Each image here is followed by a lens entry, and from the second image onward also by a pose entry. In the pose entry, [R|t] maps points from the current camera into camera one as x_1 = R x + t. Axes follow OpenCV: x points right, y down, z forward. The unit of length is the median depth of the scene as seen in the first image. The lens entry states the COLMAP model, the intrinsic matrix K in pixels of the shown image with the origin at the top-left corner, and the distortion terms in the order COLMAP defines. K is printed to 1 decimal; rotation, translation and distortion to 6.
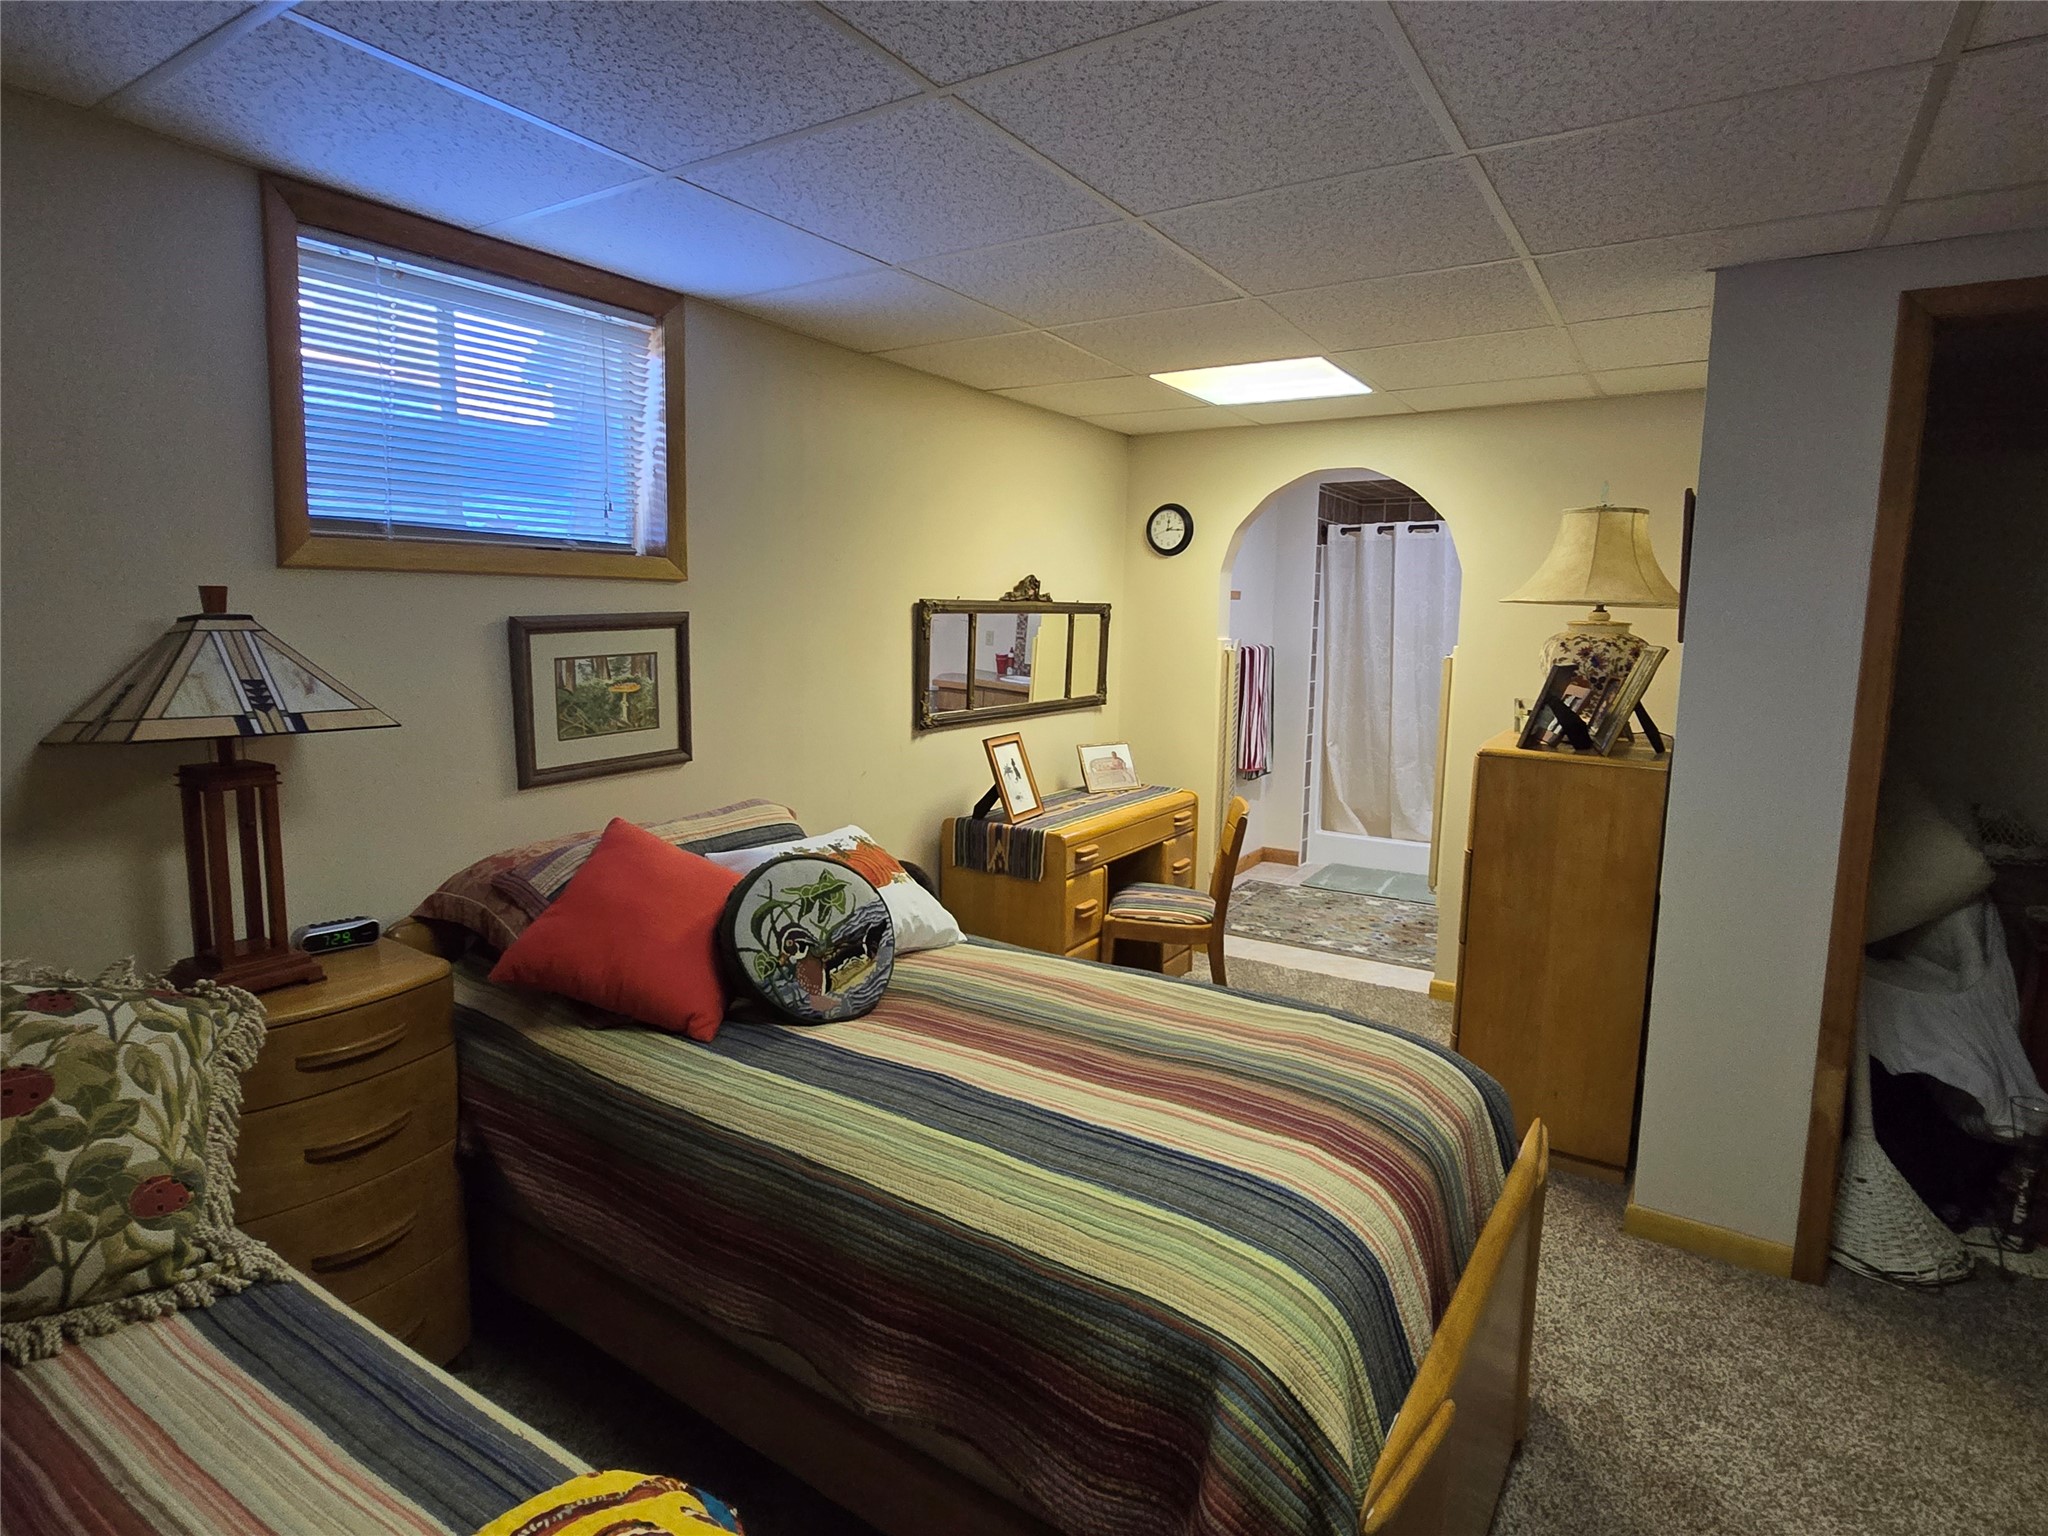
lens RADIAL K [[1053.1, 0, 1029.4], [0, 1053.1, 744.9], [0, 0, 1]] dist [-0.006633, 0.000301]
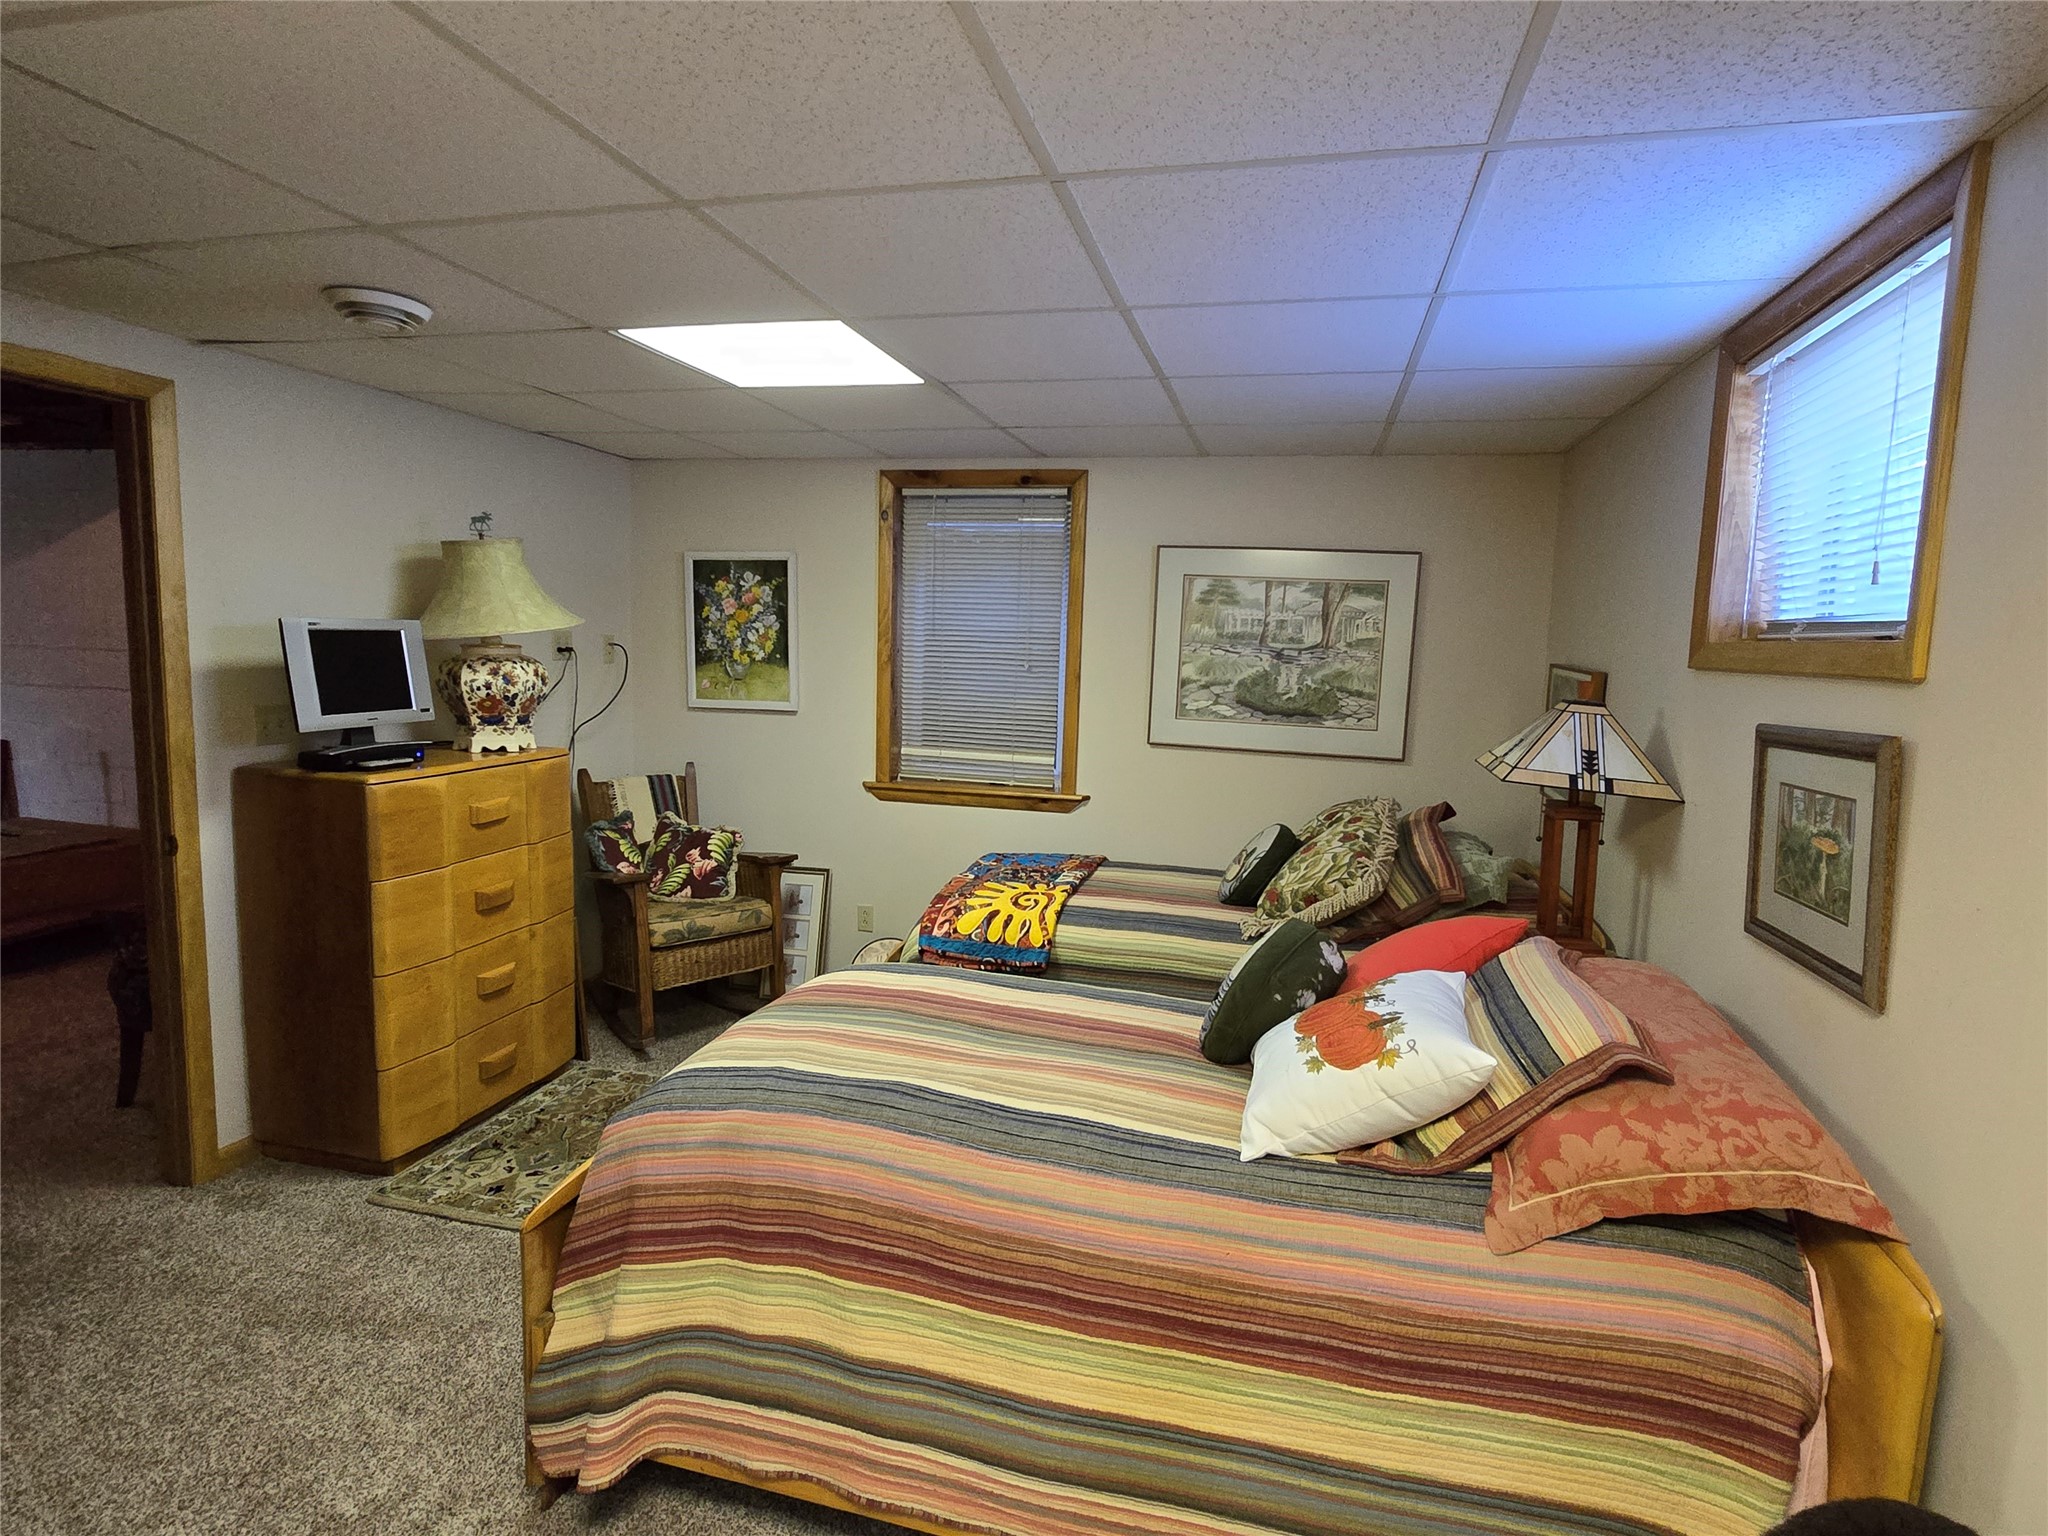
lens RADIAL K [[1053.1, 0, 1028.8], [0, 1053.1, 769.2], [0, 0, 1]] dist [-0.006633, 0.000301]
pose [[-0.938540, -0.001889, -0.345165, 0.306533], [-0.088616, 0.967787, 0.235661, -0.212825], [0.333601, 0.251764, -0.908474, 1.441338]]
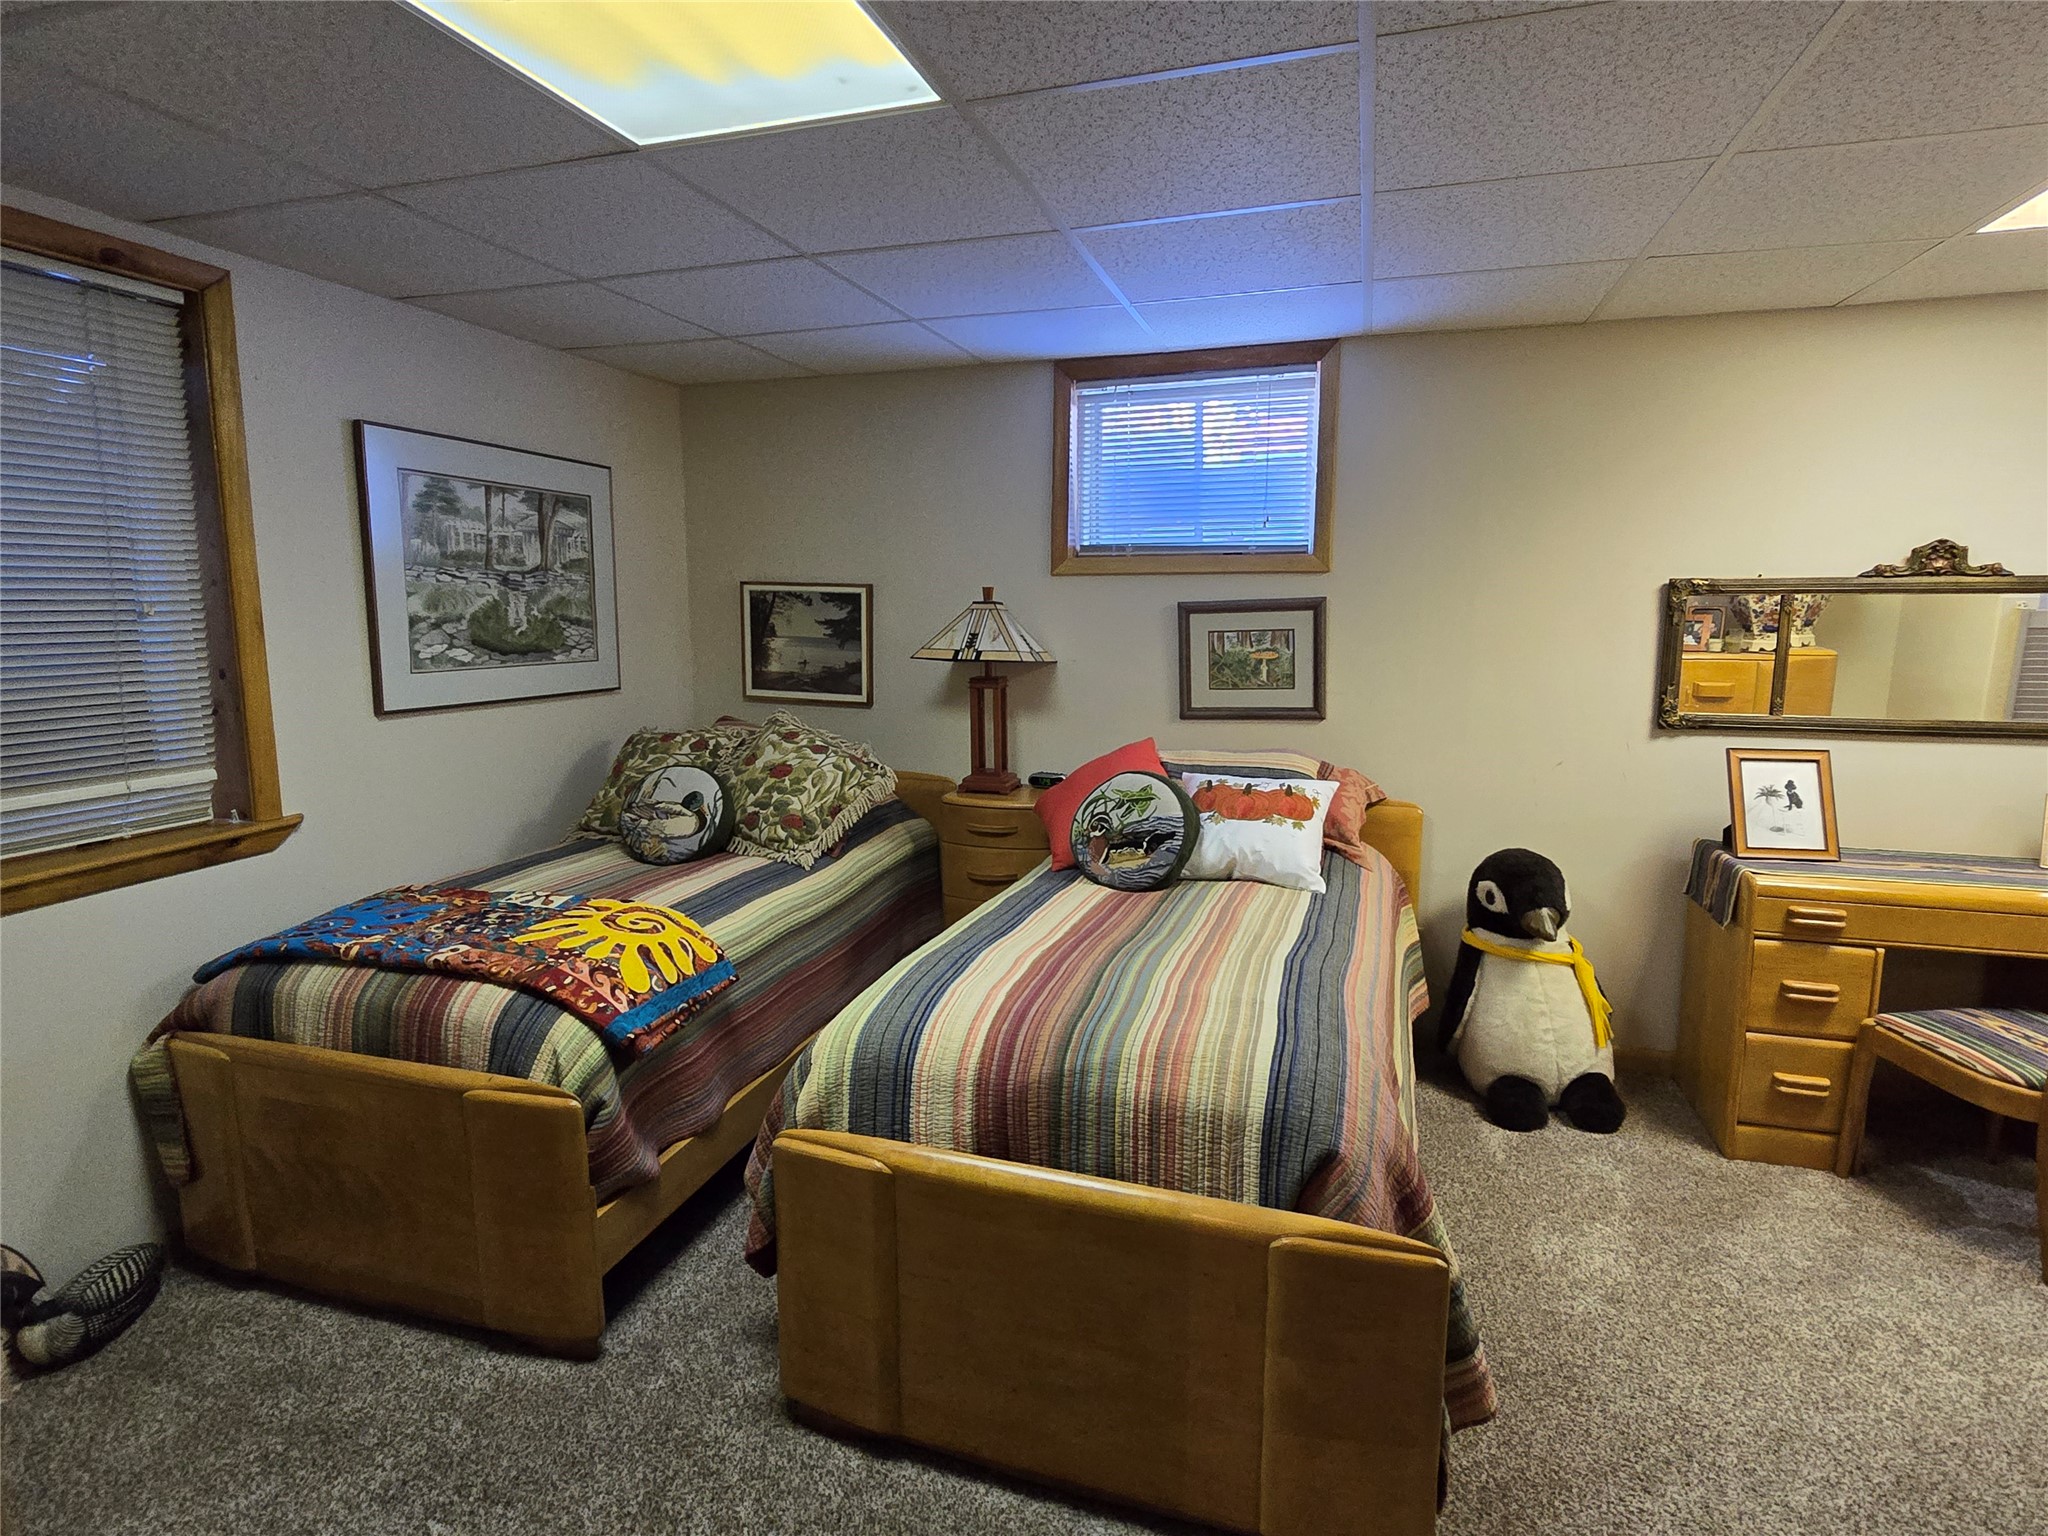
lens RADIAL K [[1053.1, 0, 1044.7], [0, 1053.1, 762.4], [0, 0, 1]] dist [-0.006633, 0.000301]
pose [[0.282989, 0.134293, -0.949675, 0.829853], [-0.112215, 0.987985, 0.106272, -0.031662], [0.952536, 0.076493, 0.294658, 0.363445]]
